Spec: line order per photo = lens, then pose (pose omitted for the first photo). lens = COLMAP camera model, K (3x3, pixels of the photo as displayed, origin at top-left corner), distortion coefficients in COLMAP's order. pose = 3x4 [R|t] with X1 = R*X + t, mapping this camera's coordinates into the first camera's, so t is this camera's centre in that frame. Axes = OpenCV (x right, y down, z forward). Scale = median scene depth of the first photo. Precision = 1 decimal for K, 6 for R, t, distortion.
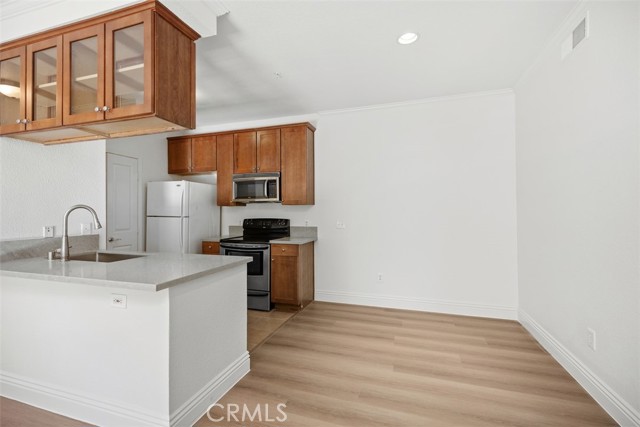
lens RADIAL K [[288.4, 0, 316.6], [0, 288.4, 208.8], [0, 0, 1]] dist [0.005525, -0.000720]
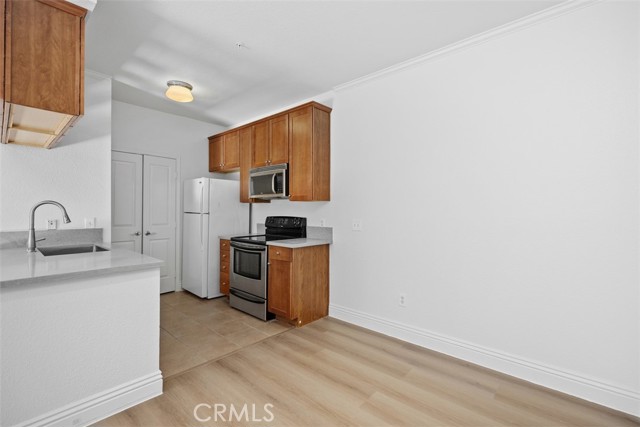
lens RADIAL K [[288.4, 0, 317.9], [0, 288.4, 208.8], [0, 0, 1]] dist [0.005525, -0.000720]
pose [[0.916518, 0.006839, -0.399934, 0.334401], [-0.003816, 0.999958, 0.008355, 0.001906], [0.399974, -0.006132, 0.916506, 0.255455]]
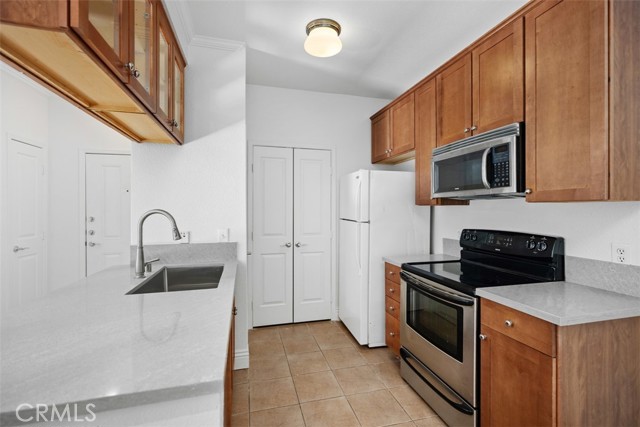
lens RADIAL K [[288.4, 0, 318.0], [0, 288.4, 208.7], [0, 0, 1]] dist [0.005525, -0.000720]
pose [[0.552048, 0.004360, -0.833801, 0.062255], [0.007620, 0.999918, 0.010273, -0.012934], [0.833777, -0.012025, 0.551970, 0.576248]]
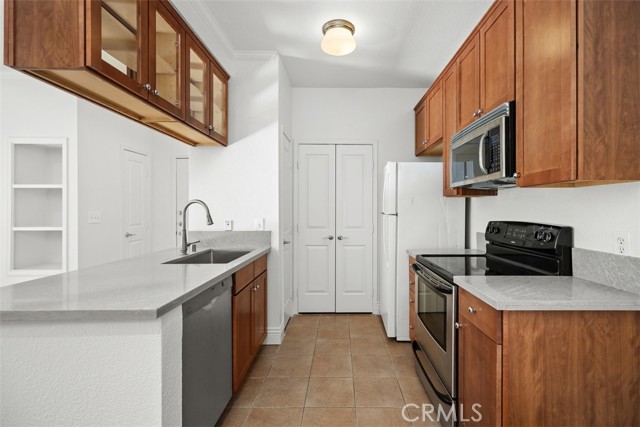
lens RADIAL K [[288.4, 0, 349.1], [0, 288.4, 210.3], [0, 0, 1]] dist [0.005525, -0.000720]
pose [[0.345629, 0.007837, -0.938338, 0.173242], [0.010409, 0.999872, 0.012185, 0.009270], [0.938313, -0.013979, 0.345503, 0.719055]]
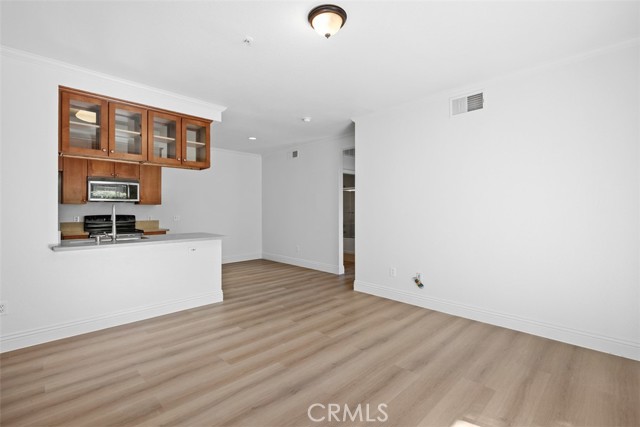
lens RADIAL K [[288.4, 0, 319.1], [0, 288.4, 210.2], [0, 0, 1]] dist [0.005525, -0.000720]
pose [[0.453175, 0.005214, 0.891406, -1.030176], [-0.012541, 0.999921, 0.000527, 0.001365], [-0.891333, -0.011418, 0.453205, -0.390212]]
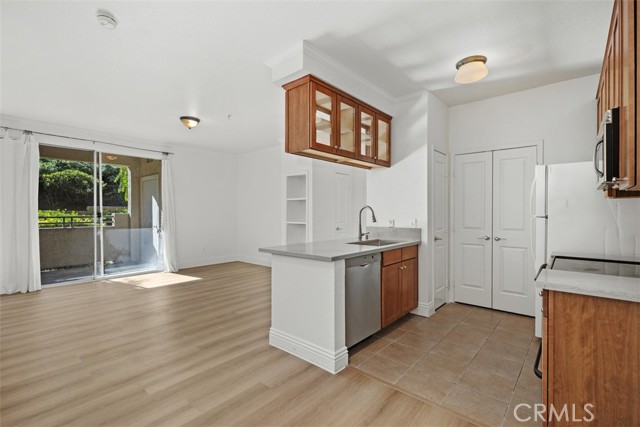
lens RADIAL K [[288.4, 0, 321.2], [0, 288.4, 213.7], [0, 0, 1]] dist [0.005525, -0.000720]
pose [[-0.375058, 0.010777, -0.926939, 0.427946], [0.012425, 0.999901, 0.006598, 0.009303], [0.926918, -0.009043, -0.375155, 0.838918]]
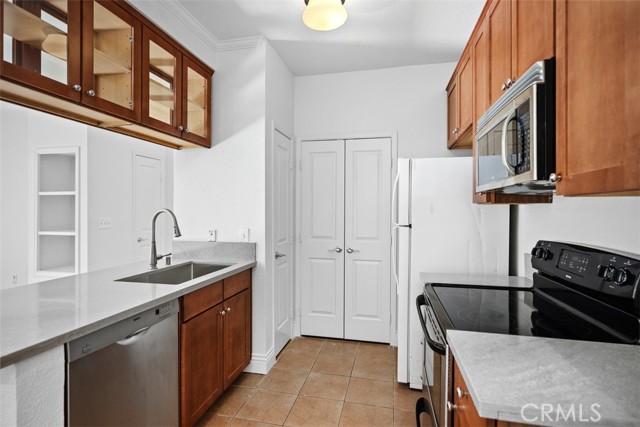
lens RADIAL K [[316.9, 0, 315.2], [0, 316.9, 211.0], [0, 0, 1]] dist [-0.001540, -0.001686]
pose [[0.101562, 0.008186, -0.994796, 0.124803], [0.007651, 0.999930, 0.009009, -0.007169], [0.994800, -0.008526, 0.101492, 0.845868]]
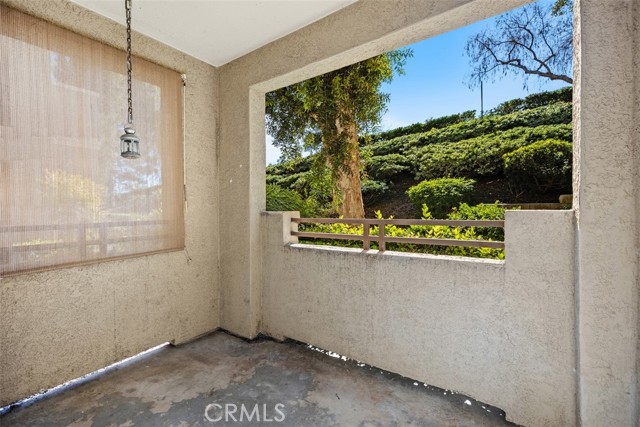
lens RADIAL K [[288.4, 0, 315.3], [0, 288.4, 211.3], [0, 0, 1]] dist [0.005525, -0.000720]
pose [[-0.956057, 0.008790, 0.293049, -0.725772], [0.010138, 0.999944, 0.003082, -0.004325], [-0.293006, 0.005918, -0.956092, -0.674943]]
